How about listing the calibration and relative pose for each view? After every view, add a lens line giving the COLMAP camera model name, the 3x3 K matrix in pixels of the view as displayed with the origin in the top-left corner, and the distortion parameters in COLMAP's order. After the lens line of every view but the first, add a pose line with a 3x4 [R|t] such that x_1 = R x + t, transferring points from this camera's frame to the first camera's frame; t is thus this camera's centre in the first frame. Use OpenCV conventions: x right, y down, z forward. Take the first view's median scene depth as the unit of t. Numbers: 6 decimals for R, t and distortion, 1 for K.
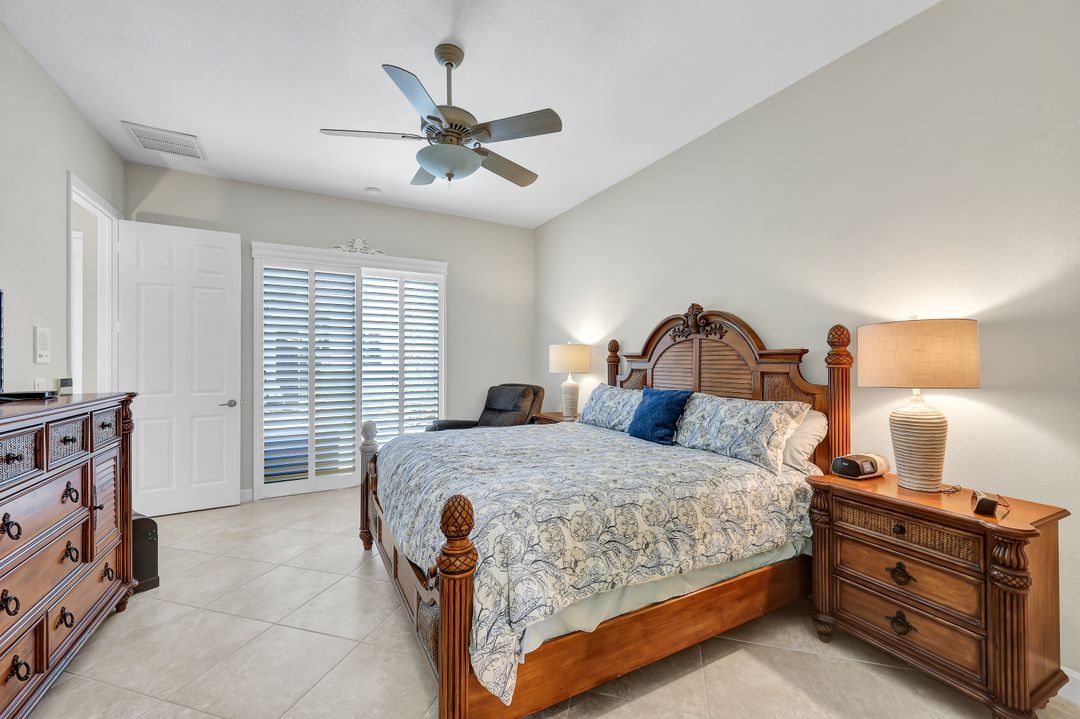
lens RADIAL K [[433.3, 0, 540.5], [0, 433.3, 360.2], [0, 0, 1]] dist [-0.003663, -0.002224]
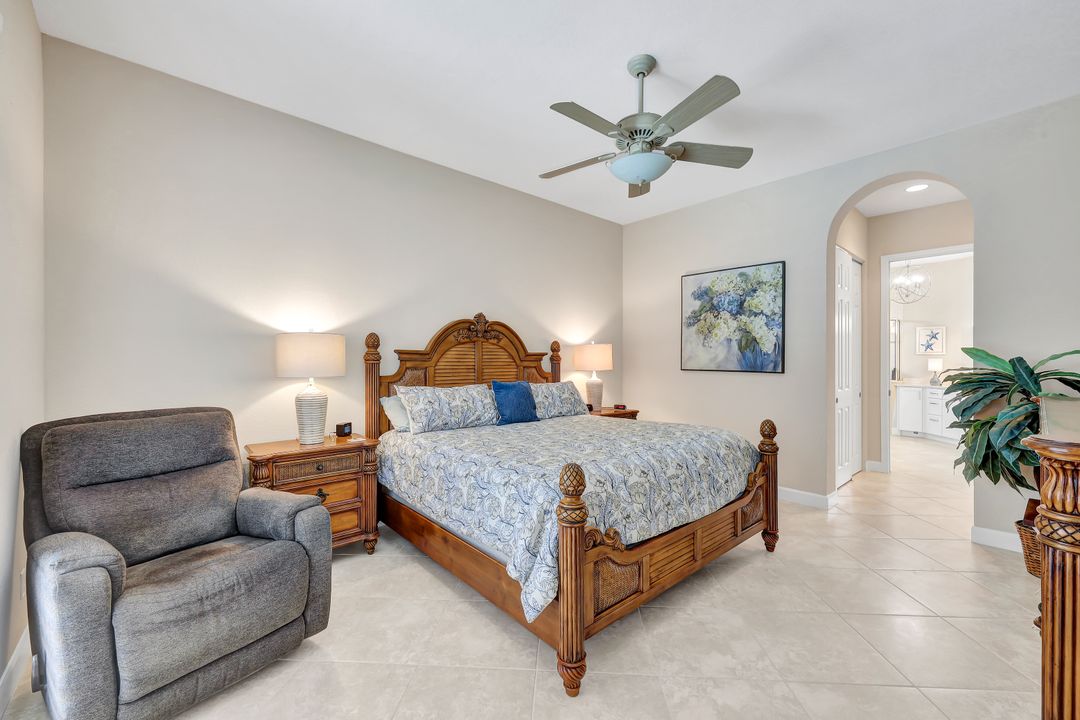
lens RADIAL K [[433.3, 0, 539.3], [0, 433.3, 361.9], [0, 0, 1]] dist [-0.003663, -0.002224]
pose [[-0.209005, 0.002251, 0.977912, -0.951789], [0.000306, 0.999997, -0.002236, 0.013275], [-0.977915, -0.000168, -0.209005, 1.175348]]
